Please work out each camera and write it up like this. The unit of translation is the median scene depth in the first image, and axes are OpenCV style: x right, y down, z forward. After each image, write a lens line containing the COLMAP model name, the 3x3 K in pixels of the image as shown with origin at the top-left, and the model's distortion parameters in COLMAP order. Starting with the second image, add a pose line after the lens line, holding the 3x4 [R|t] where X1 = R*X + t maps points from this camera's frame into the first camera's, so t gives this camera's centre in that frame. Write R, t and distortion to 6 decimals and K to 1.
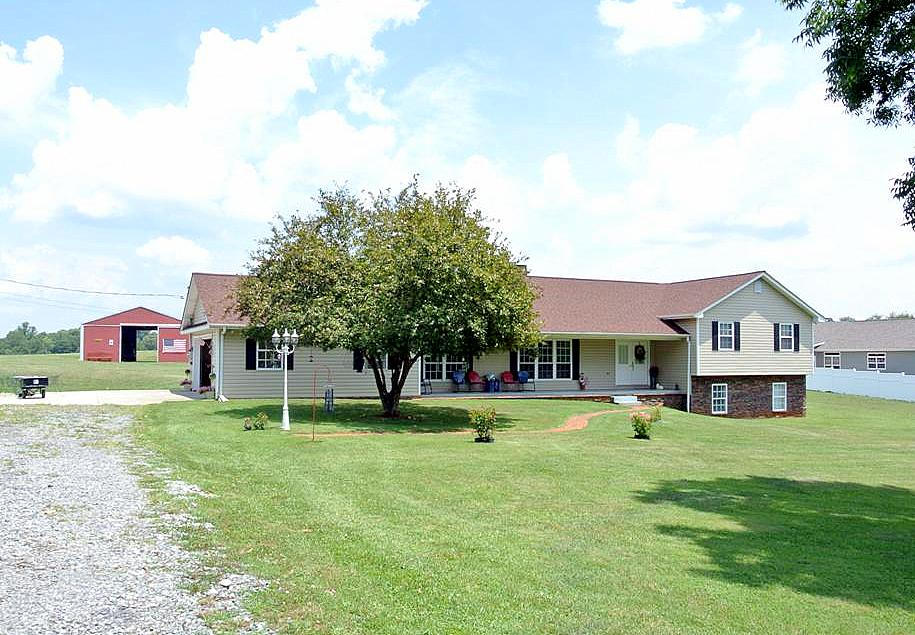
lens RADIAL K [[811.5, 0, 458.5], [0, 811.5, 331.0], [0, 0, 1]] dist [0.001492, -0.249262]
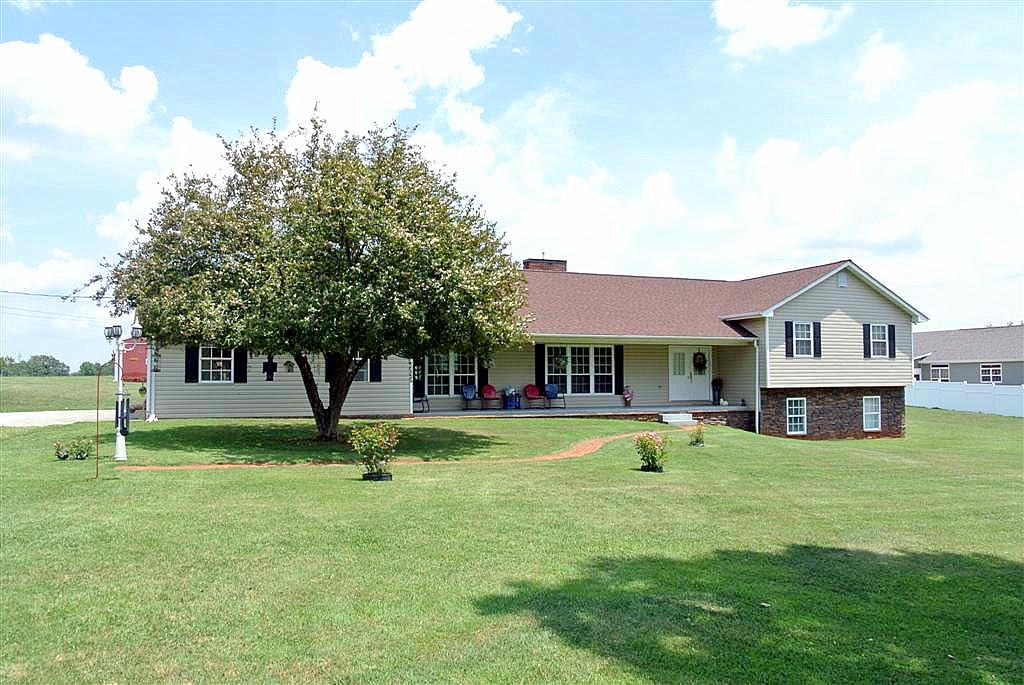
lens RADIAL K [[800.3, 0, 512.0], [0, 800.3, 342.5], [0, 0, 1]] dist [-0.046358, -0.075651]
pose [[0.997754, -0.012303, -0.065850, 0.089982], [0.011317, 0.999818, -0.015336, 0.018470], [0.066026, 0.014557, 0.997712, 0.179298]]
